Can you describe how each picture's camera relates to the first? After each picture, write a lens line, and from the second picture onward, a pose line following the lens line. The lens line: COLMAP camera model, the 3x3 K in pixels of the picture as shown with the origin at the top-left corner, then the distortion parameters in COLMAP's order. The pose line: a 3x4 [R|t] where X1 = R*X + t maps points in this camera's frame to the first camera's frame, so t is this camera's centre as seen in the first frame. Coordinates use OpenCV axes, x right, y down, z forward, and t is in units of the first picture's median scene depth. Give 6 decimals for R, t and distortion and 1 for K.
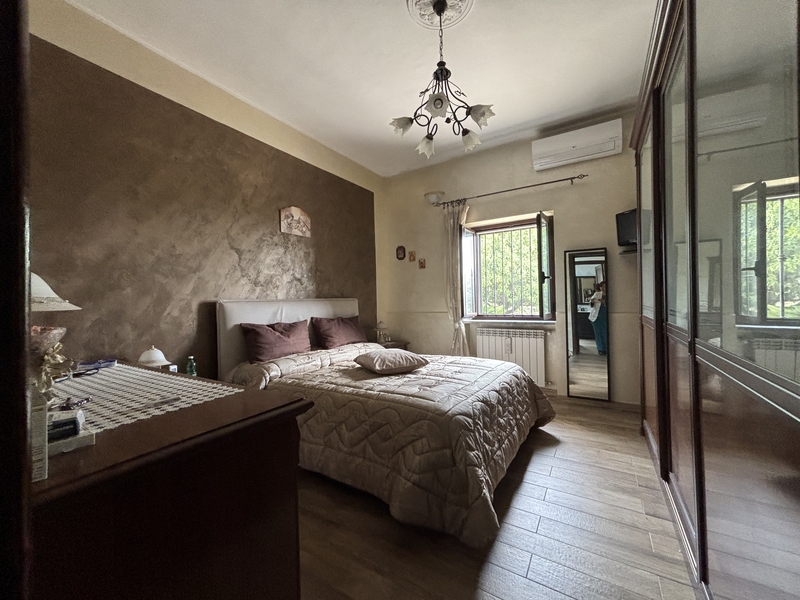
lens RADIAL K [[322.9, 0, 398.6], [0, 322.9, 298.1], [0, 0, 1]] dist [-0.001969, -0.000439]
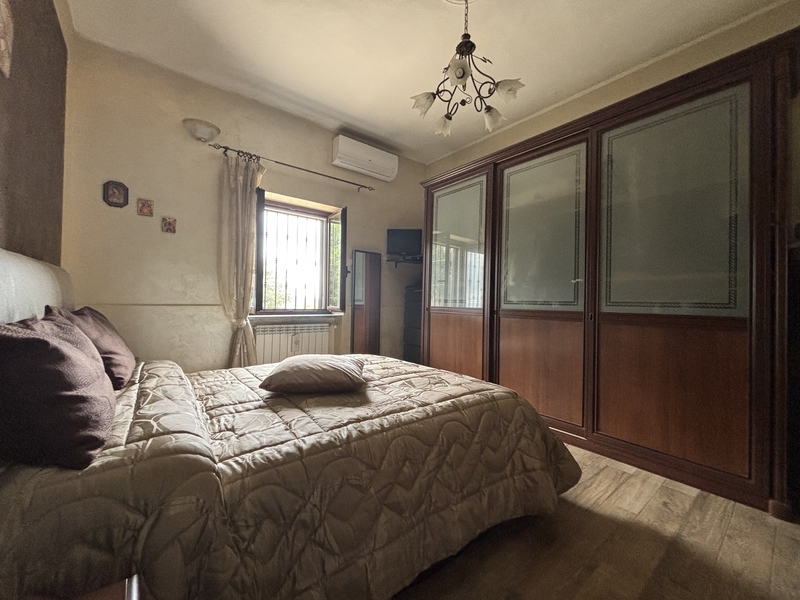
lens RADIAL K [[322.9, 0, 398.6], [0, 322.9, 298.1], [0, 0, 1]] dist [-0.001969, -0.000439]
pose [[0.327666, 0.041198, 0.943895, -0.572797], [-0.035418, 0.998882, -0.031303, 0.058026], [-0.944130, -0.023174, 0.328759, 0.614588]]
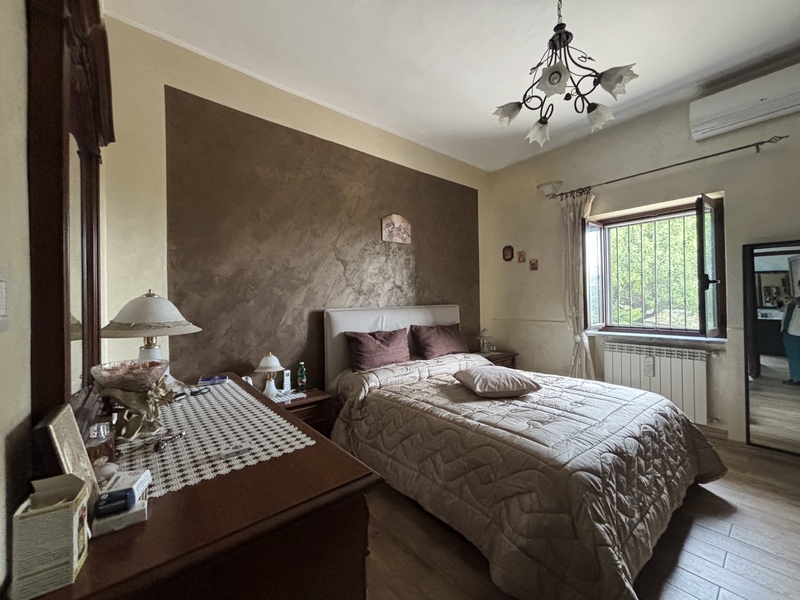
lens RADIAL K [[321.1, 0, 400.4], [0, 321.1, 297.3], [0, 0, 1]] dist [0.001402, -0.000805]
pose [[0.948507, 0.004067, -0.316730, 0.008703], [-0.001137, 0.999955, 0.009435, -0.041382], [0.316754, -0.008589, 0.948469, 0.074690]]
